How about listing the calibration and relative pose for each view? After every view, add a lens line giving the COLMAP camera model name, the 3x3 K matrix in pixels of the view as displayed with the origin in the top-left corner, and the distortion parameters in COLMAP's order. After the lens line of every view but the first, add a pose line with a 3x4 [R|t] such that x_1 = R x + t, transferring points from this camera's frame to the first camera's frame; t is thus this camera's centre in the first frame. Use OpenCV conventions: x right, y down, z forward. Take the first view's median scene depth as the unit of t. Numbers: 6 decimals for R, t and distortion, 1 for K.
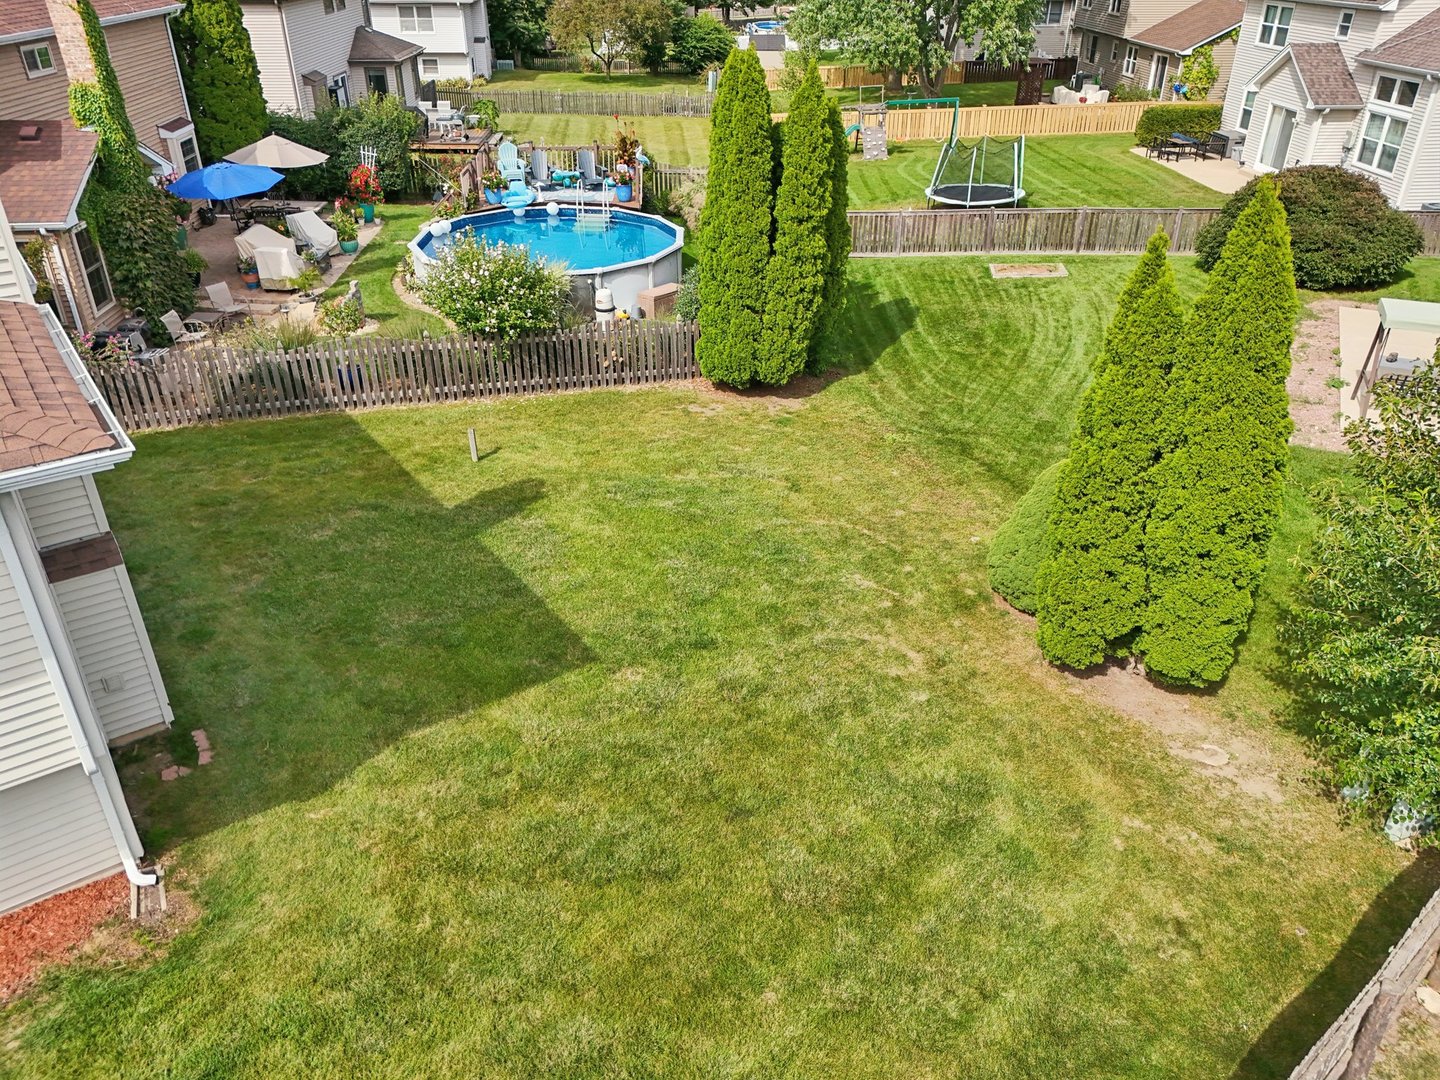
lens RADIAL K [[1059.5, 0, 716.6], [0, 1059.5, 536.5], [0, 0, 1]] dist [0.065696, -0.062780]
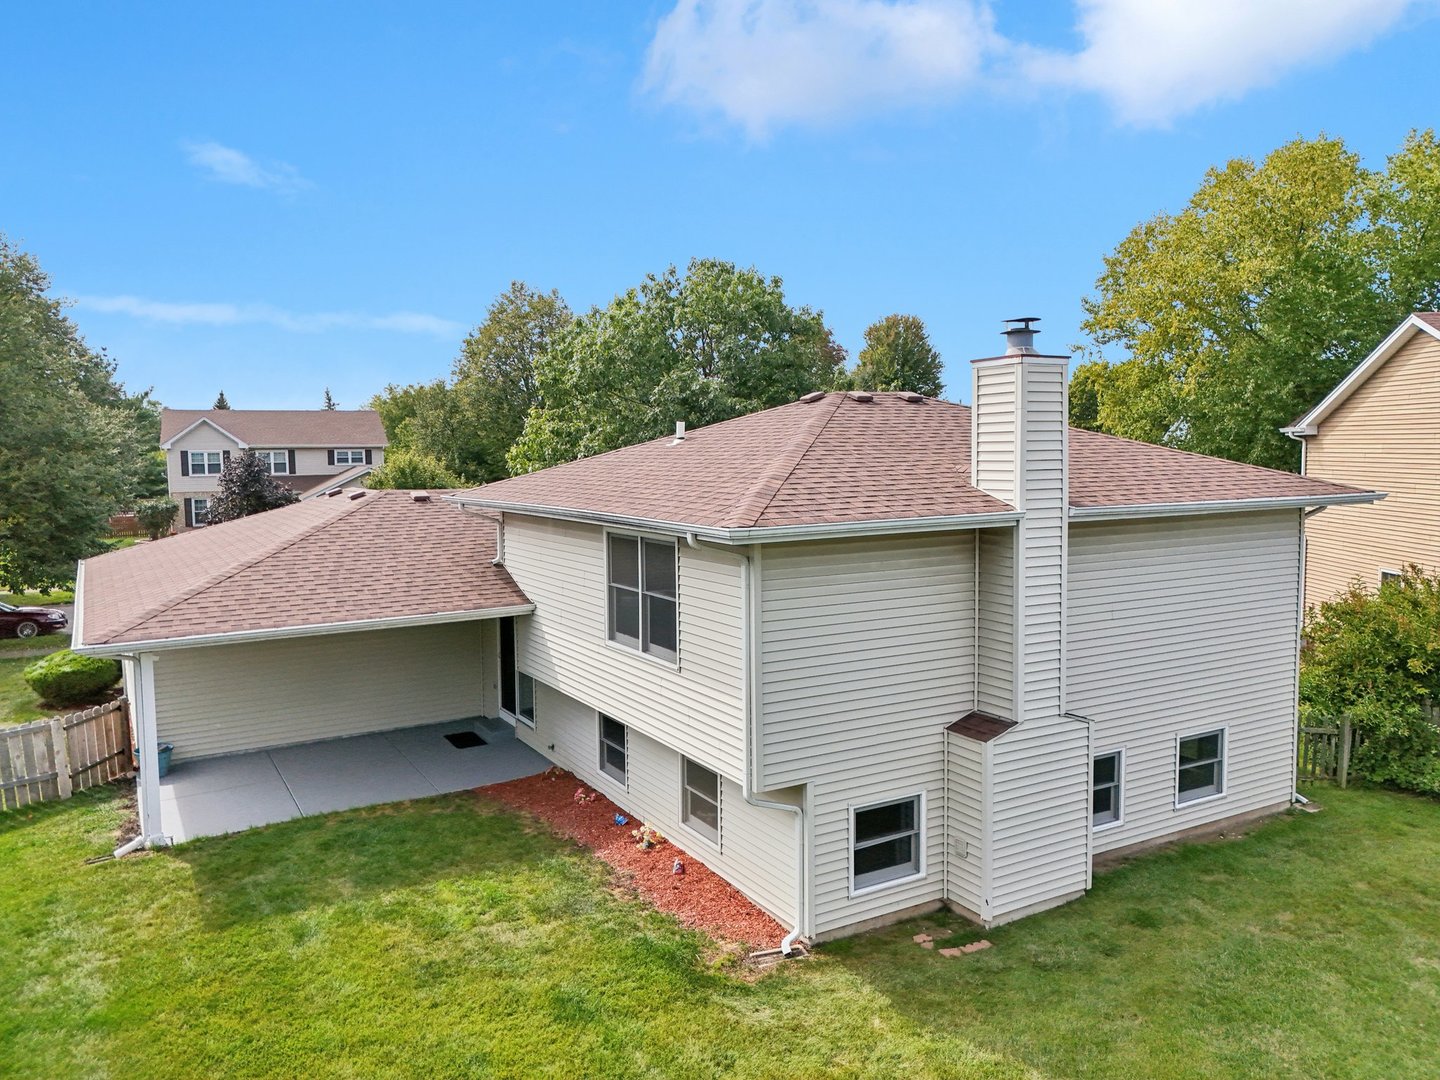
lens RADIAL K [[1059.5, 0, 716.6], [0, 1059.5, 536.5], [0, 0, 1]] dist [0.065696, -0.062780]
pose [[-0.111269, 0.079507, -0.990605, 0.393011], [-0.471504, 0.873237, 0.123048, -0.119618], [0.874816, 0.480765, -0.059676, 0.501856]]
